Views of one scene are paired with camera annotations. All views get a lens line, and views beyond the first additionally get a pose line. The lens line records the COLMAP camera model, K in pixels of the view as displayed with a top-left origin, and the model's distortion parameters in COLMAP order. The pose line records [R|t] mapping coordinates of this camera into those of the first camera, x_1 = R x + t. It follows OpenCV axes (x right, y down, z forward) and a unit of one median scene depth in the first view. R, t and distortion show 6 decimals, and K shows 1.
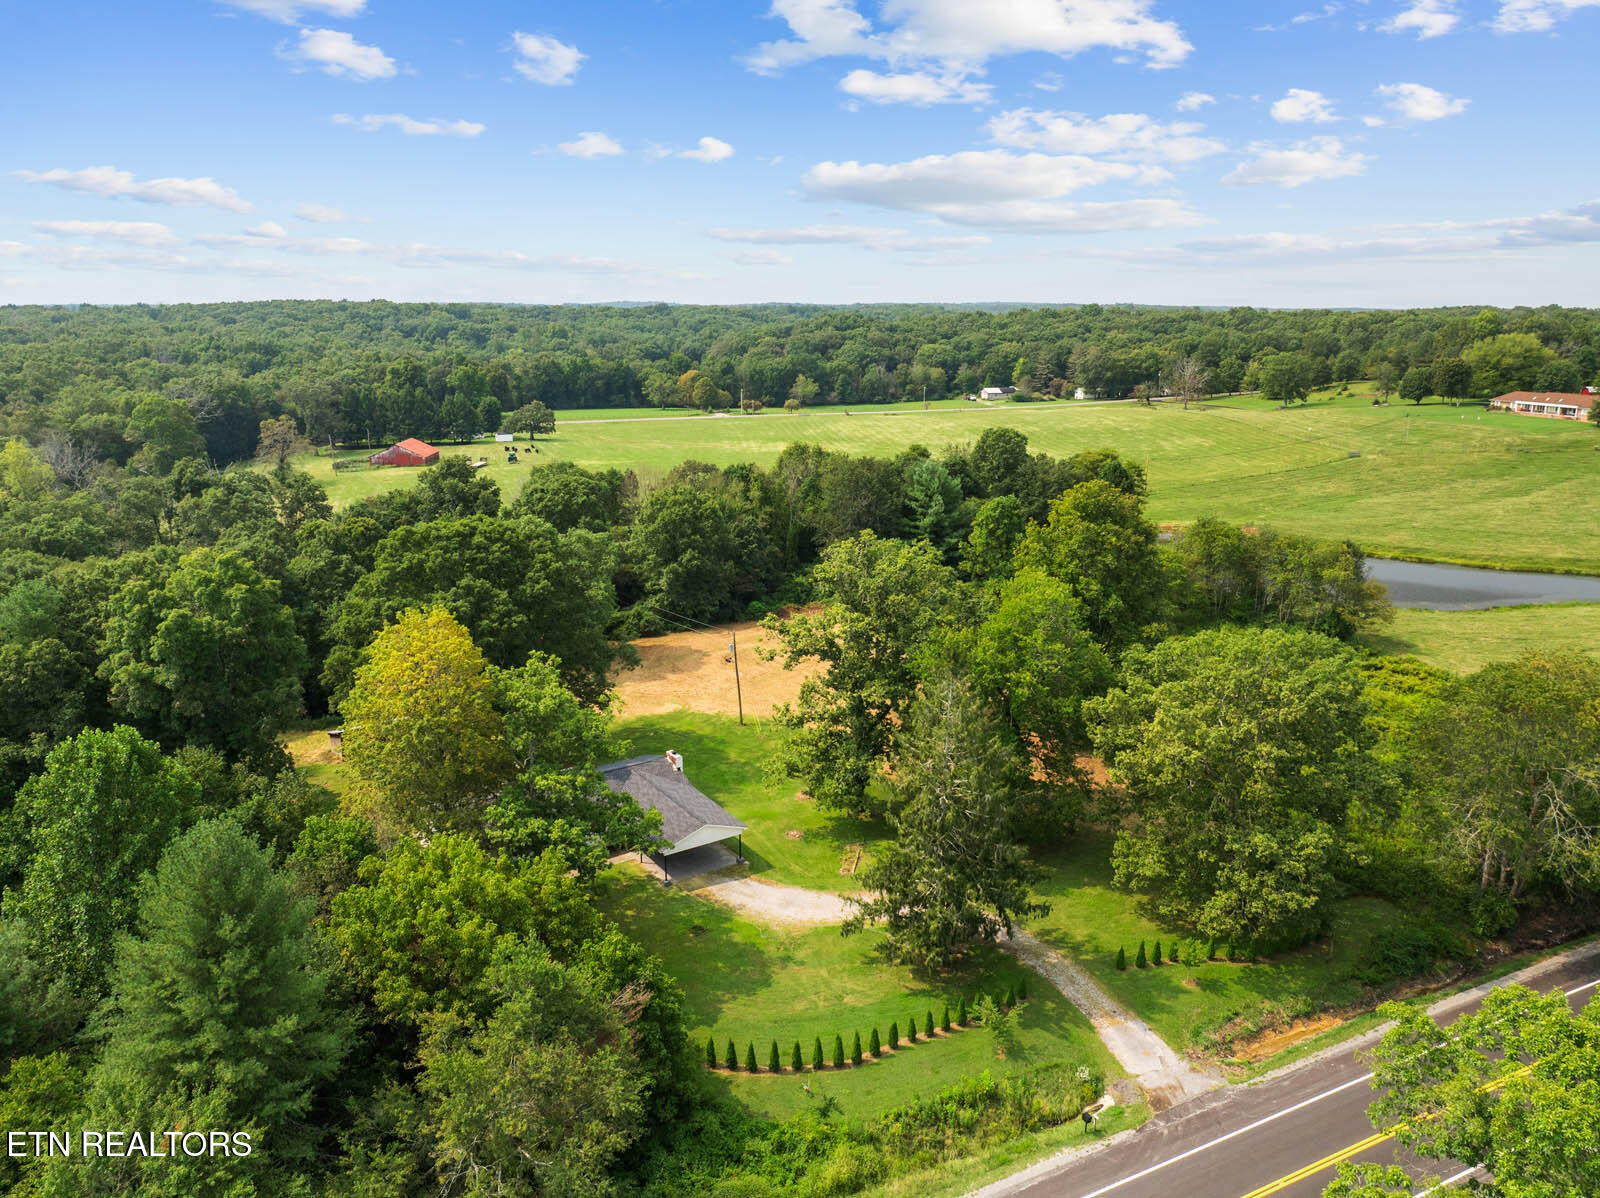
lens RADIAL K [[1139.6, 0, 800.0], [0, 1139.6, 599.0], [0, 0, 1]] dist [-0.051684, 0.025295]
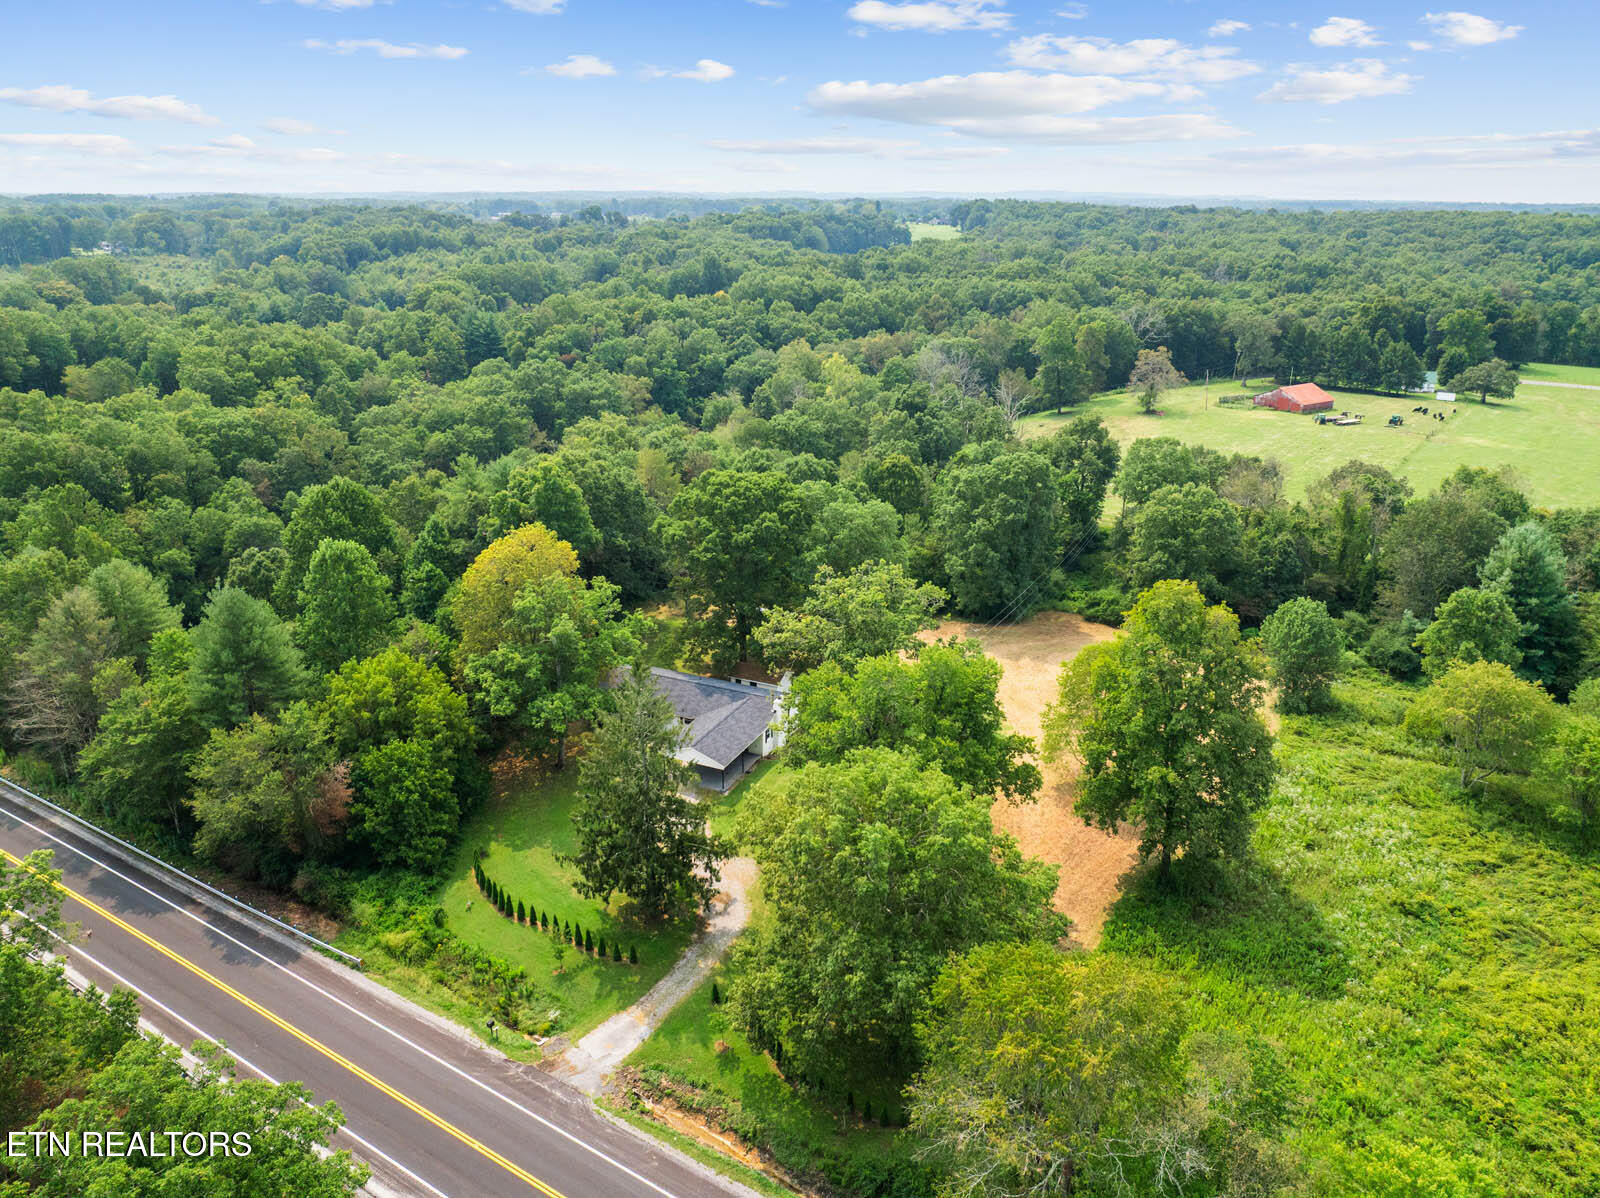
lens RADIAL K [[1139.6, 0, 800.0], [0, 1139.6, 599.0], [0, 0, 1]] dist [-0.051684, 0.025295]
pose [[0.515666, 0.288913, -0.806609, 1.138762], [-0.214405, 0.954991, 0.204992, -0.292468], [0.829530, 0.067233, 0.554401, 0.464086]]
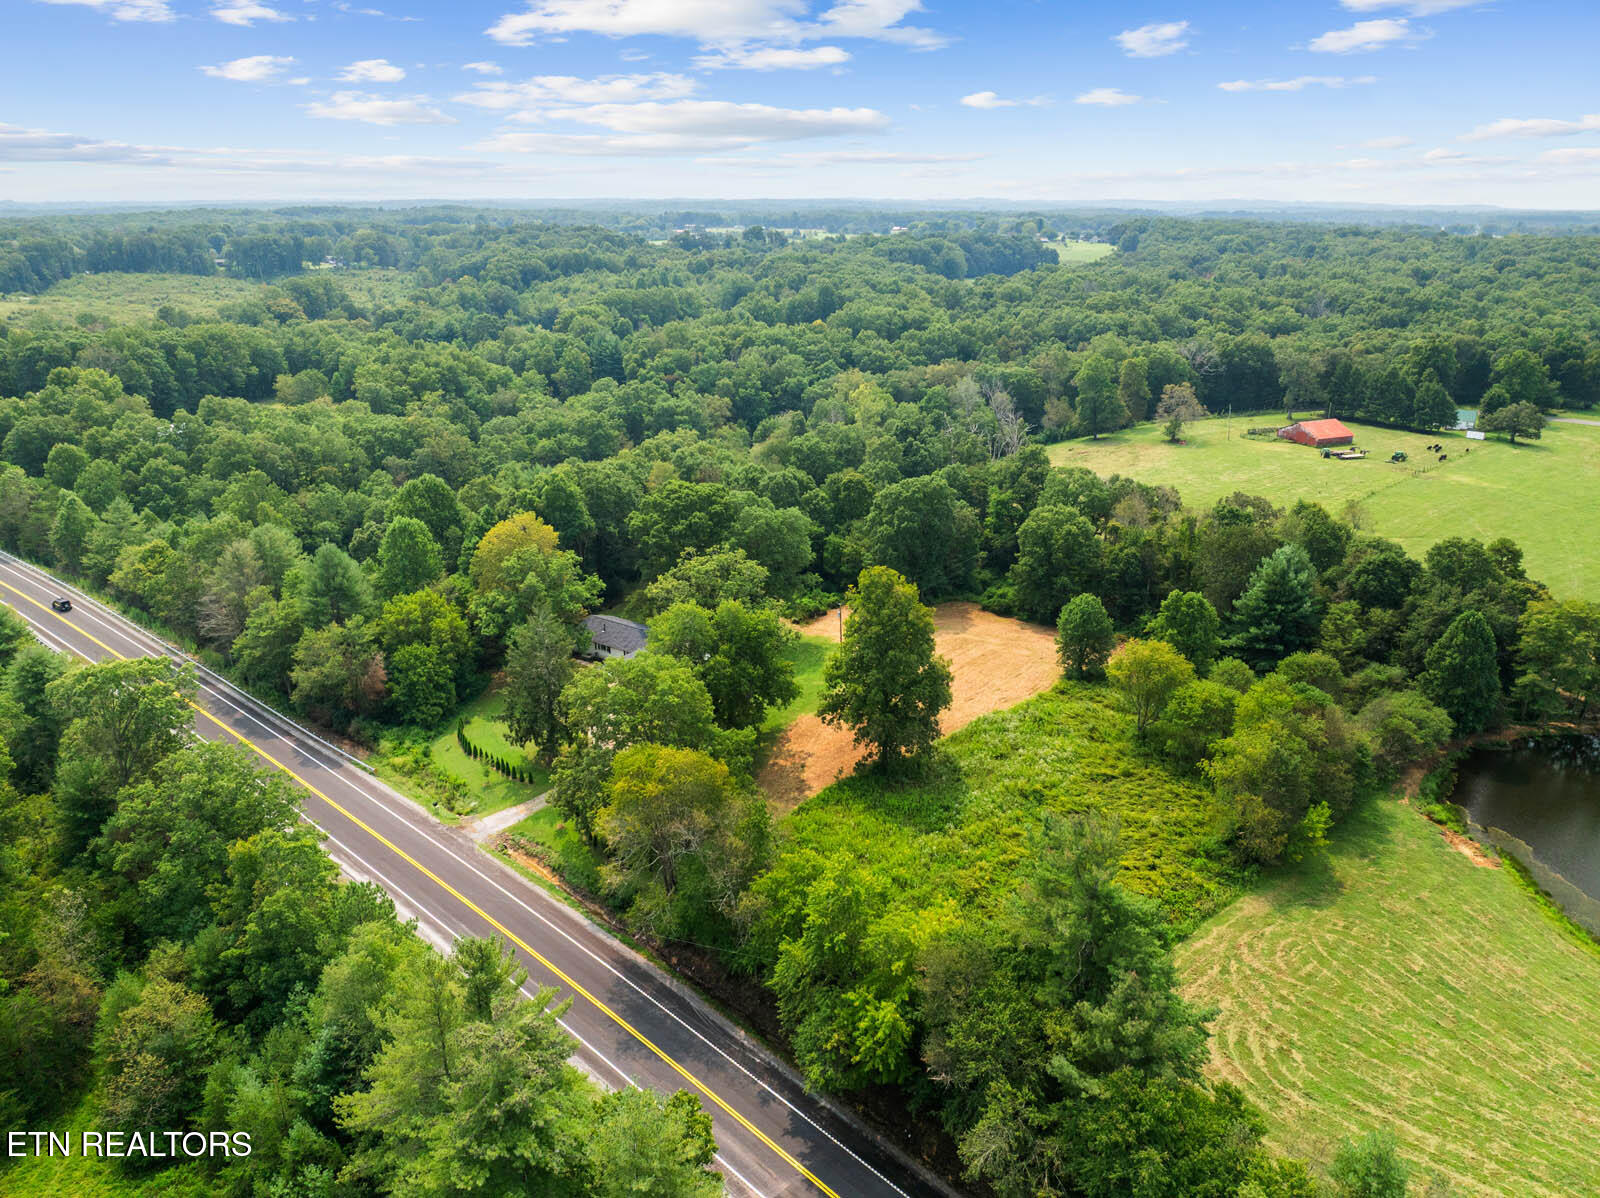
lens RADIAL K [[1139.6, 0, 800.0], [0, 1139.6, 599.0], [0, 0, 1]] dist [-0.051684, 0.025295]
pose [[0.365829, 0.310008, -0.877533, 1.968034], [-0.232803, 0.943399, 0.236224, -0.506408], [0.901095, 0.117875, 0.417293, 0.574885]]
